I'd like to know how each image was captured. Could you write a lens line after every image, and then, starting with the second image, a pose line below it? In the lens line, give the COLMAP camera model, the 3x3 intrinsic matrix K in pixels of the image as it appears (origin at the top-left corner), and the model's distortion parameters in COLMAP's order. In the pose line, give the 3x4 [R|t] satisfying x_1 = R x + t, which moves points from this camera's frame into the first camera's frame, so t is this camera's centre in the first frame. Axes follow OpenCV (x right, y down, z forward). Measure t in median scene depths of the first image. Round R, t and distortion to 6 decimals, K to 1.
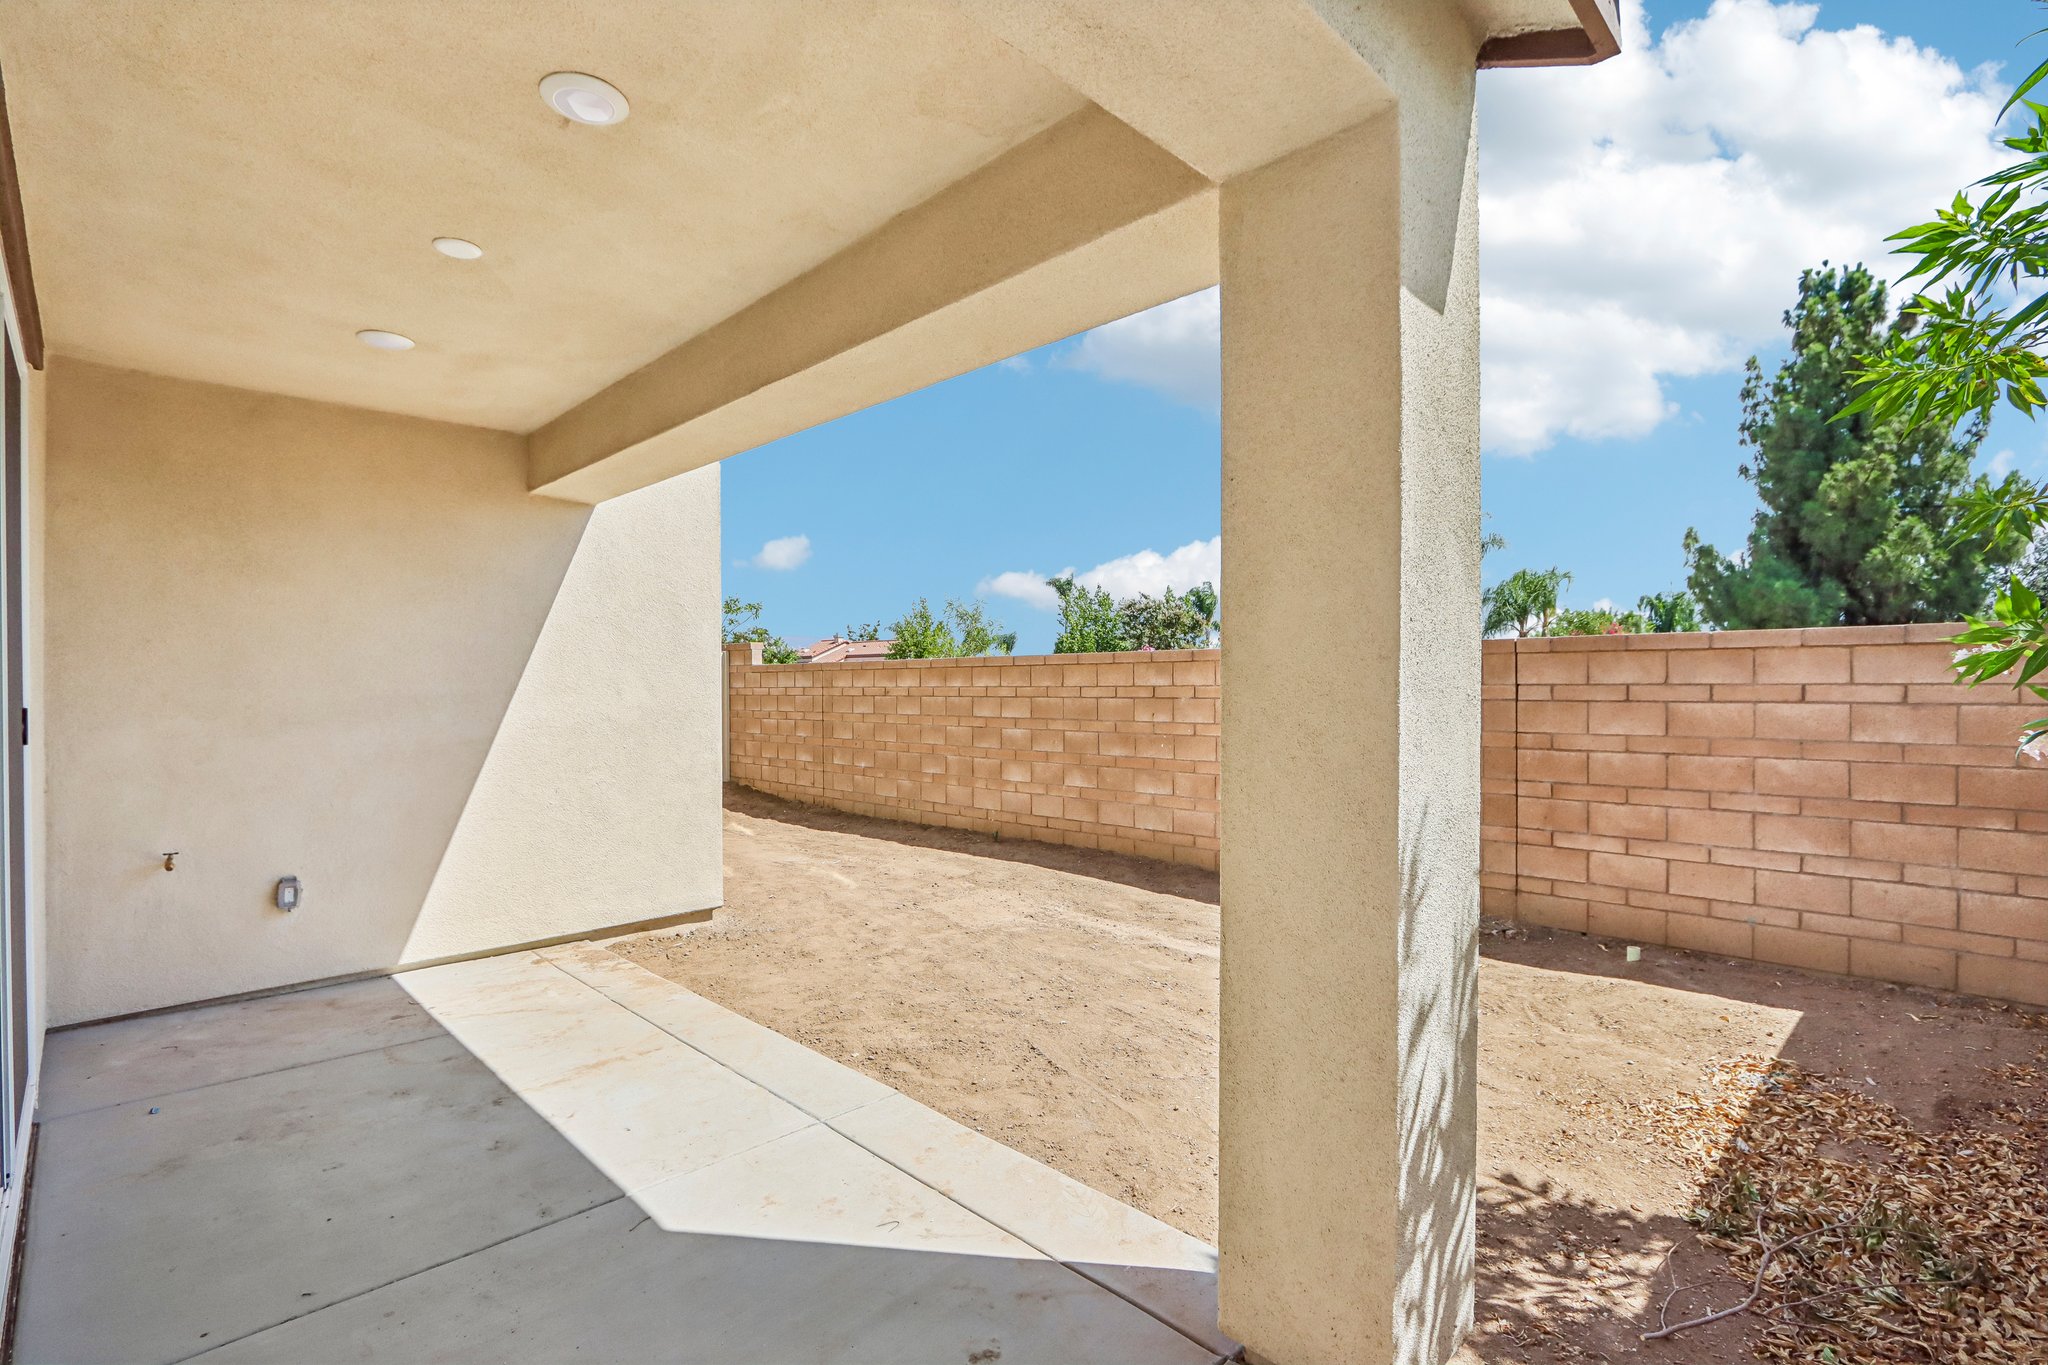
lens RADIAL K [[944.5, 0, 1022.3], [0, 944.5, 692.4], [0, 0, 1]] dist [-0.017246, 0.002198]
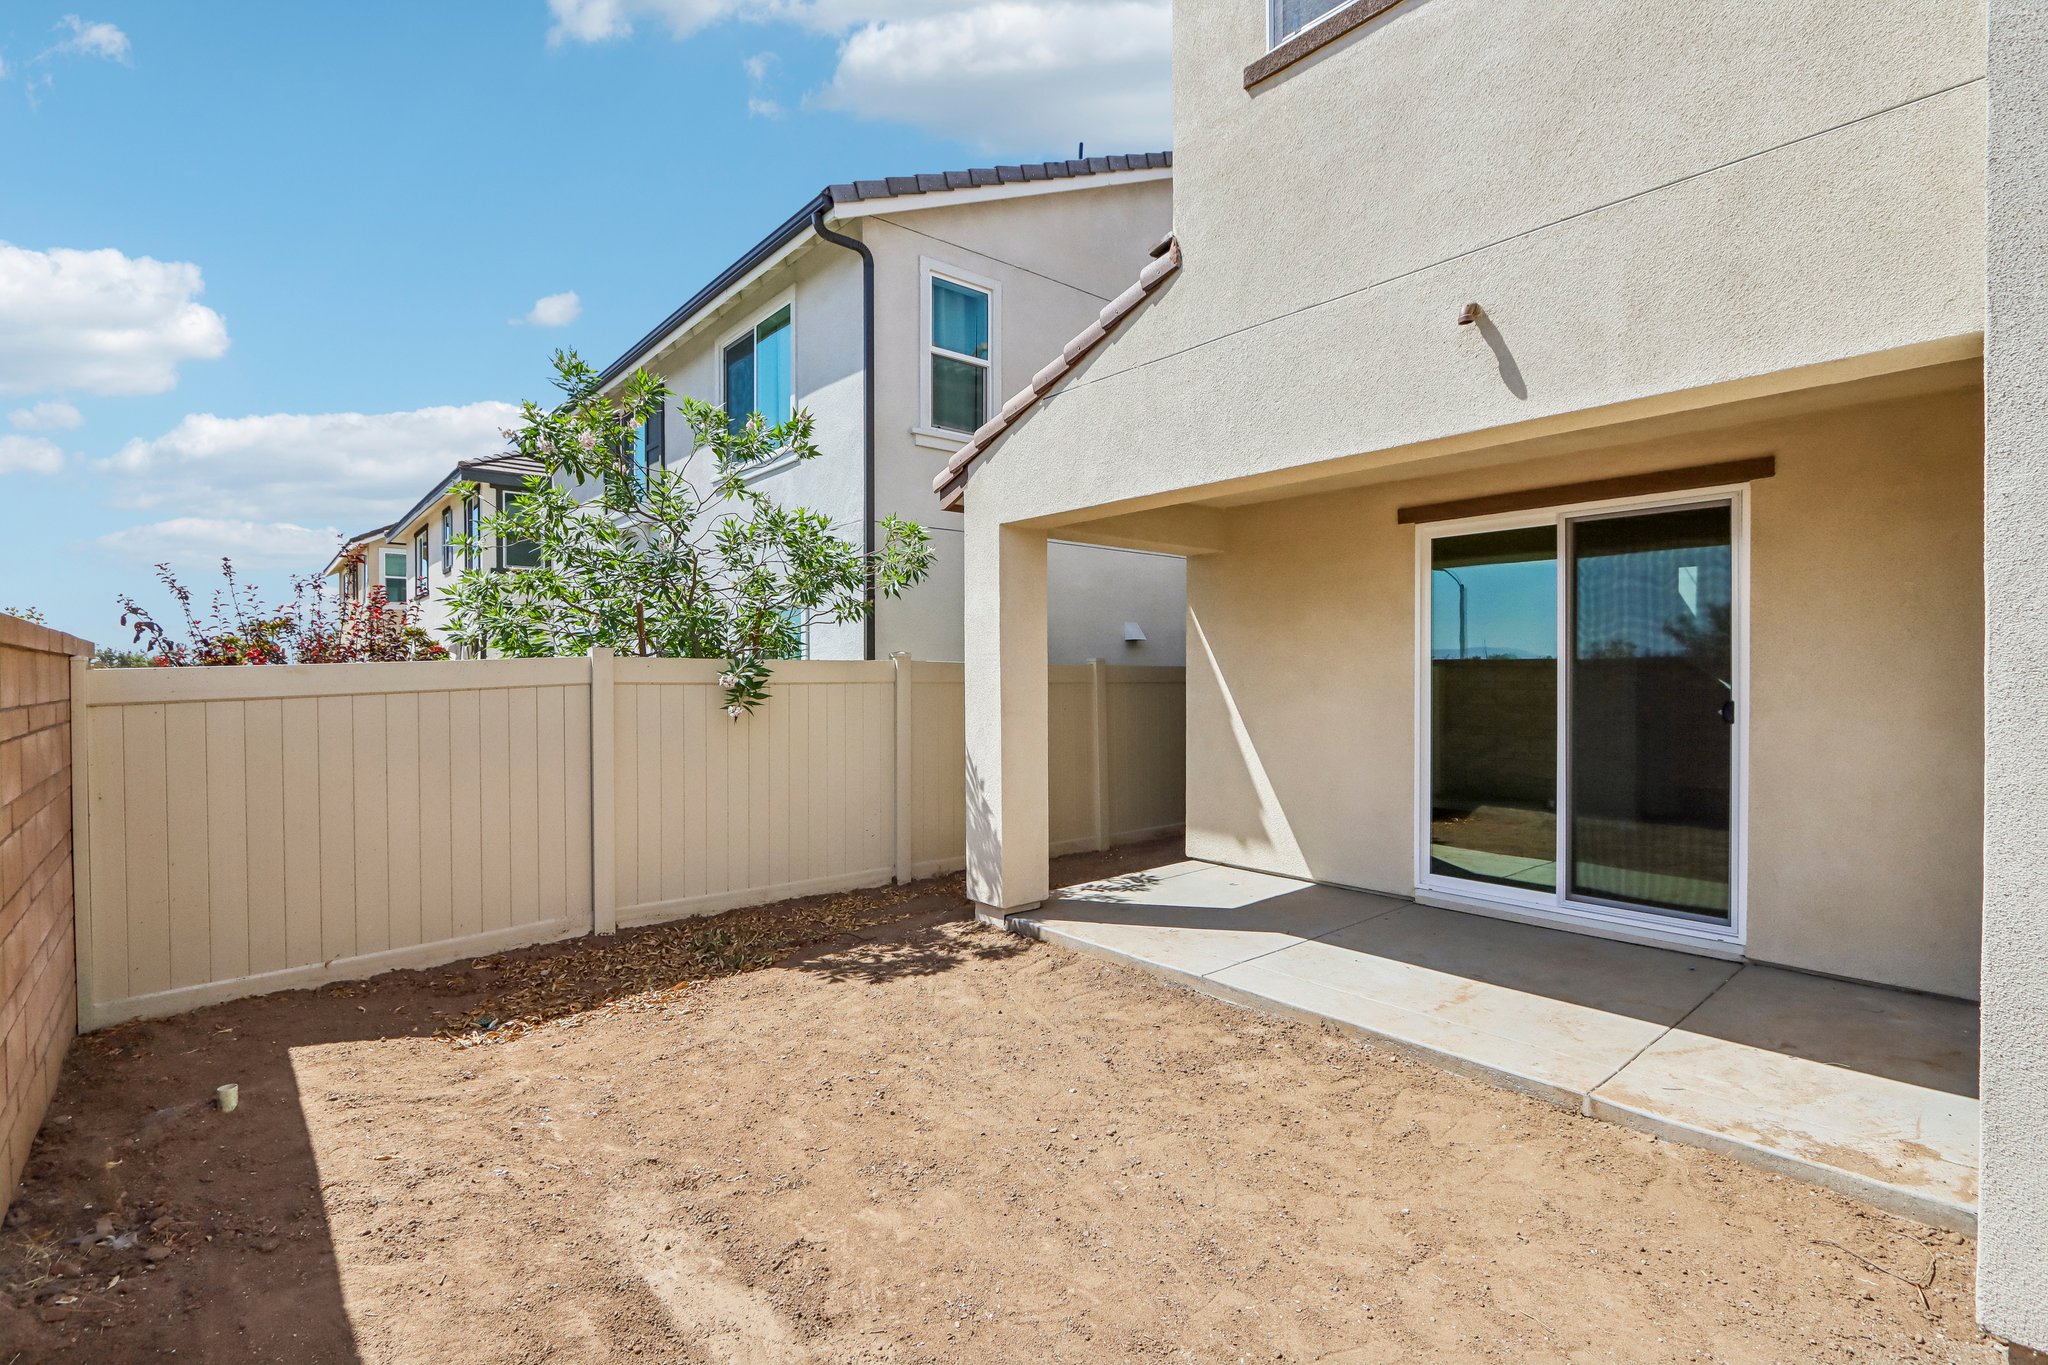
lens RADIAL K [[941.9, 0, 1021.7], [0, 941.9, 692.0], [0, 0, 1]] dist [-0.014343, 0.001686]
pose [[-0.996546, 0.005819, 0.082838, 0.013196], [0.008010, 0.999626, 0.026144, -0.027133], [-0.082655, 0.026717, -0.996220, 1.460478]]
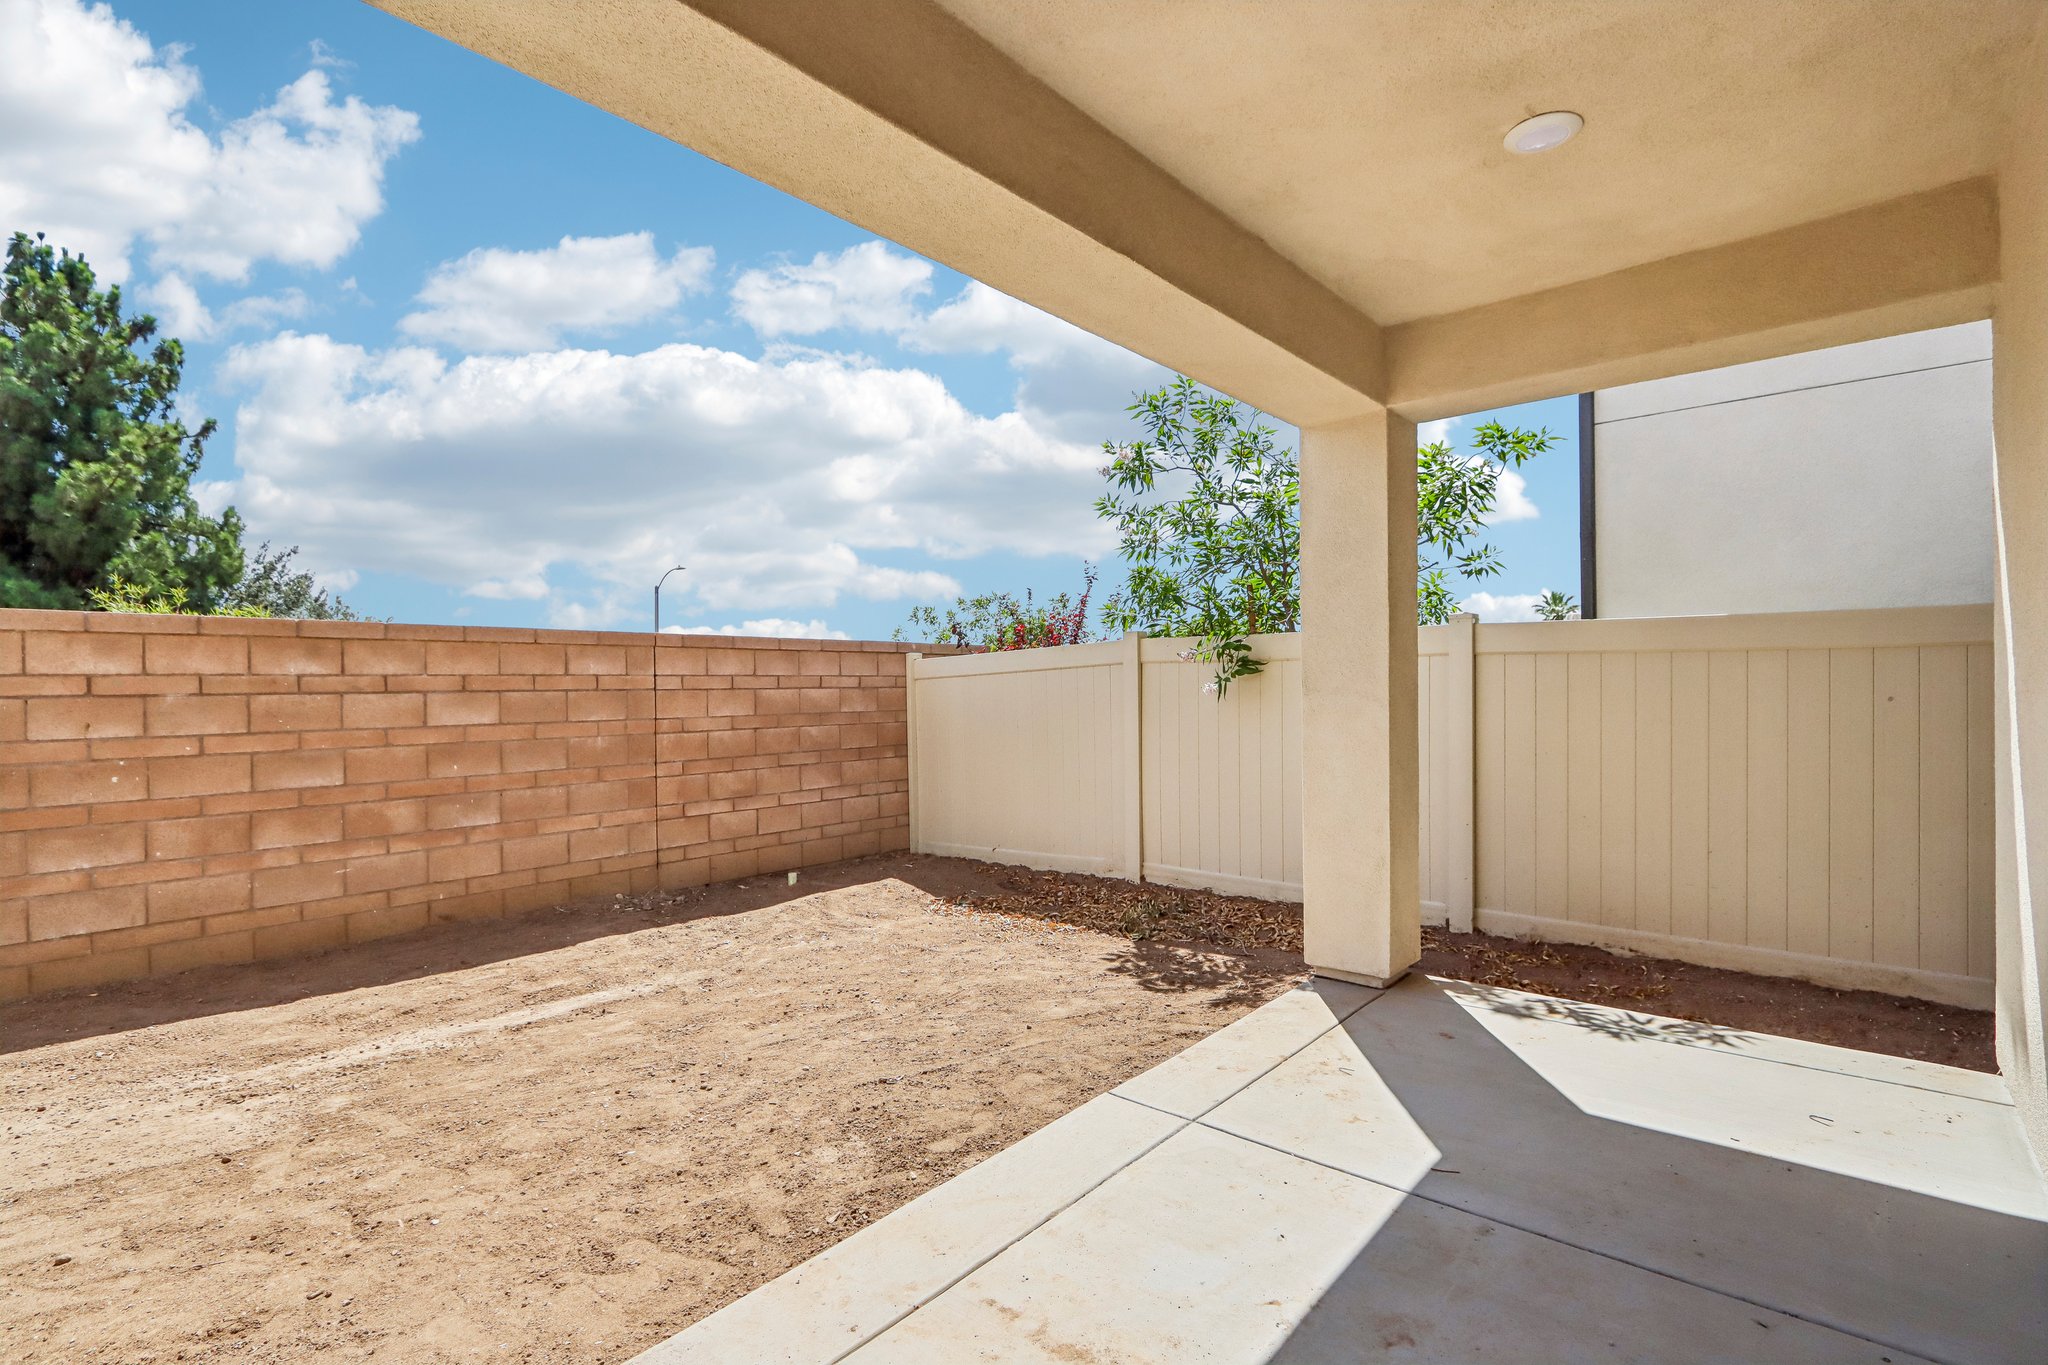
lens RADIAL K [[941.9, 0, 1021.7], [0, 941.9, 692.0], [0, 0, 1]] dist [-0.014343, 0.001686]
pose [[-0.062278, 0.000507, 0.998059, -0.622209], [0.020648, 0.999787, 0.000780, 0.020234], [-0.997845, 0.020657, -0.062275, 0.678909]]
